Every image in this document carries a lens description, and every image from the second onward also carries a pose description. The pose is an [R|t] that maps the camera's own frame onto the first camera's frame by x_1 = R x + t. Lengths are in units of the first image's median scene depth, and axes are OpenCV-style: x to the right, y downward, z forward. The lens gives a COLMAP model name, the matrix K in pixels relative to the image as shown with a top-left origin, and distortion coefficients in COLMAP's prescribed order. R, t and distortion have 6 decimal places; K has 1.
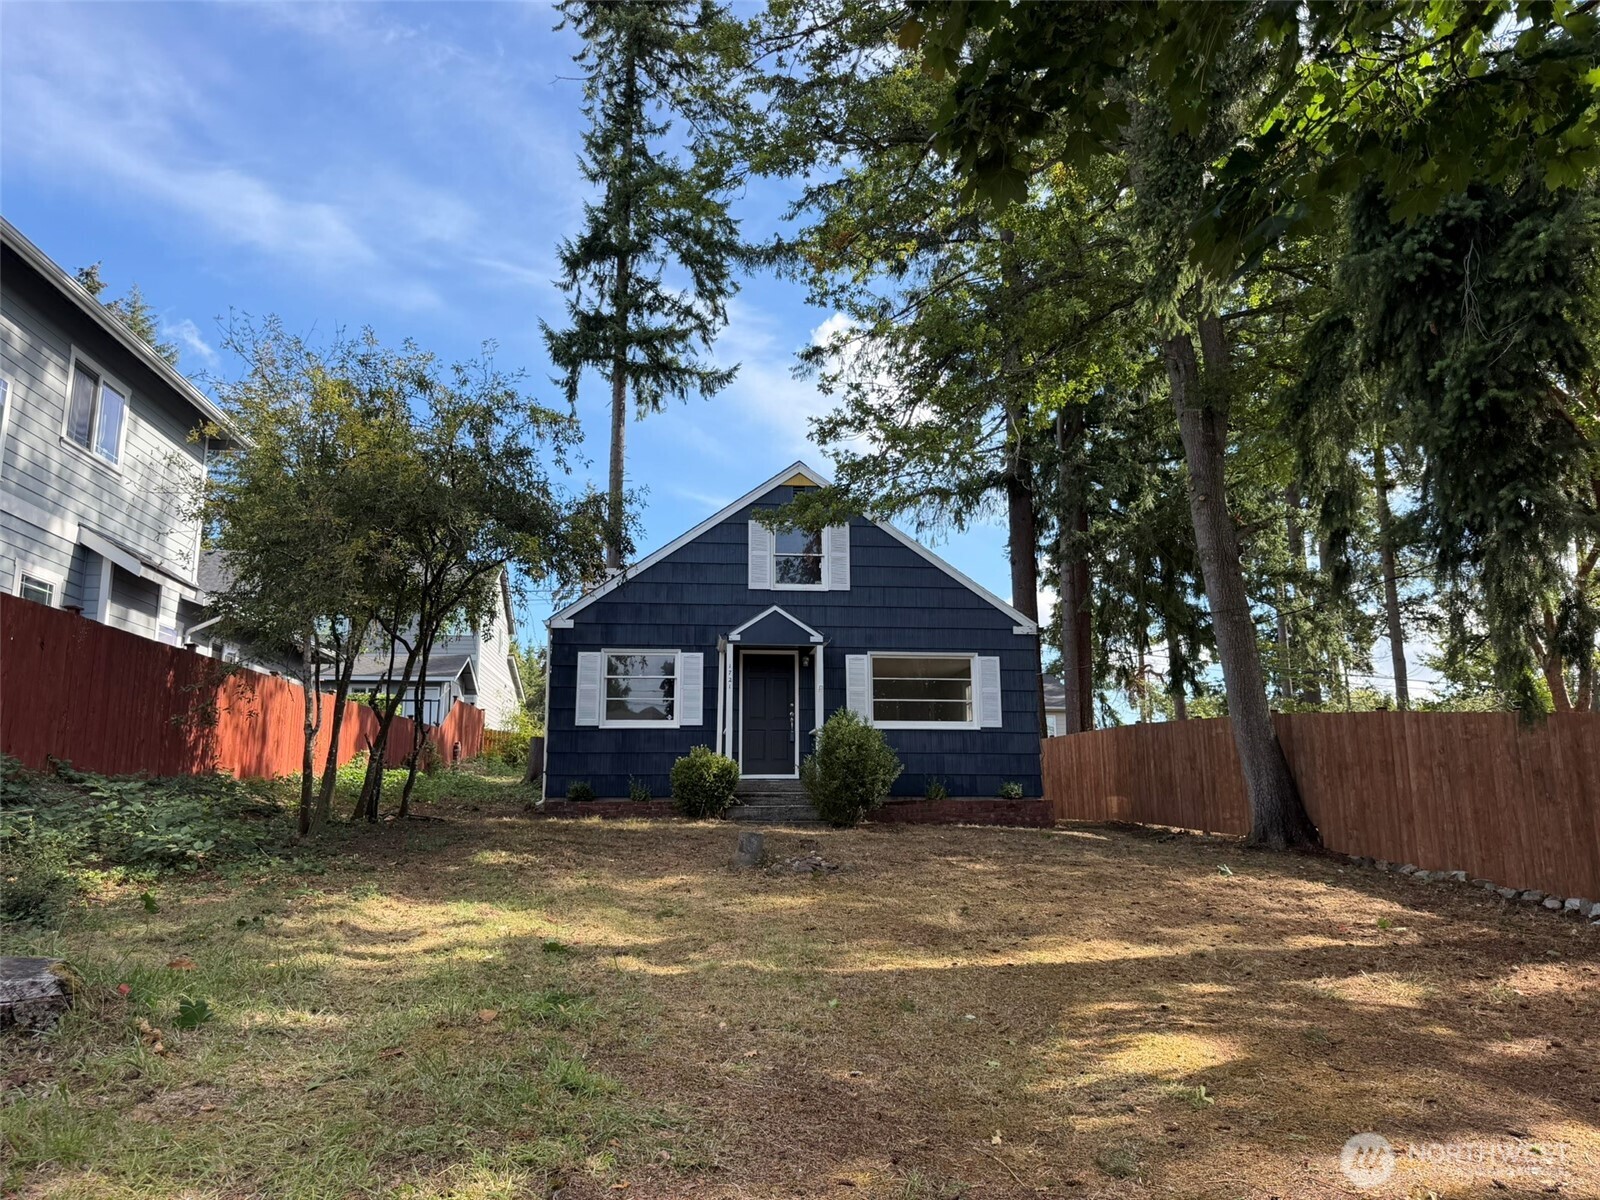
lens RADIAL K [[1113.7, 0, 800.0], [0, 1113.7, 600.0], [0, 0, 1]] dist [-0.002010, -0.005927]
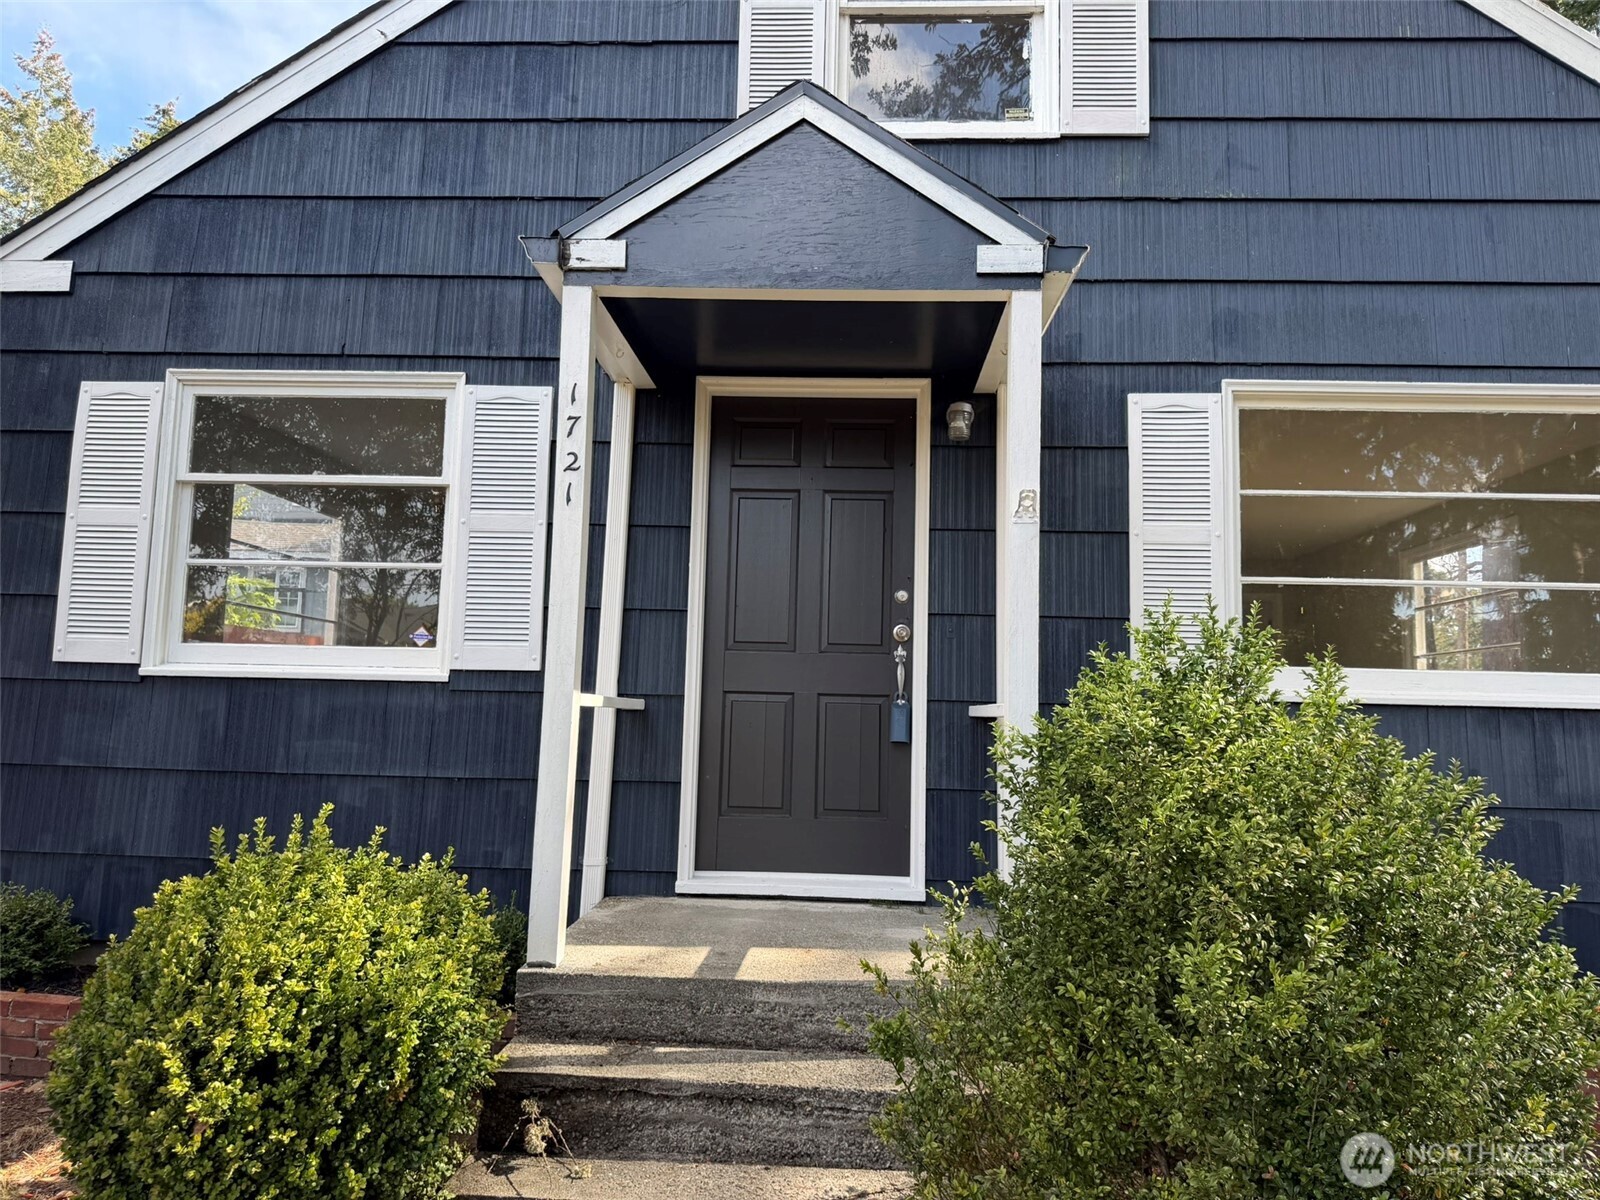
lens RADIAL K [[1113.7, 0, 800.0], [0, 1113.7, 600.0], [0, 0, 1]] dist [-0.002010, -0.005927]
pose [[0.987239, 0.015073, -0.158530, 0.009899], [-0.002439, 0.996825, 0.079588, 0.076160], [0.159227, -0.078186, 0.984141, 0.759551]]
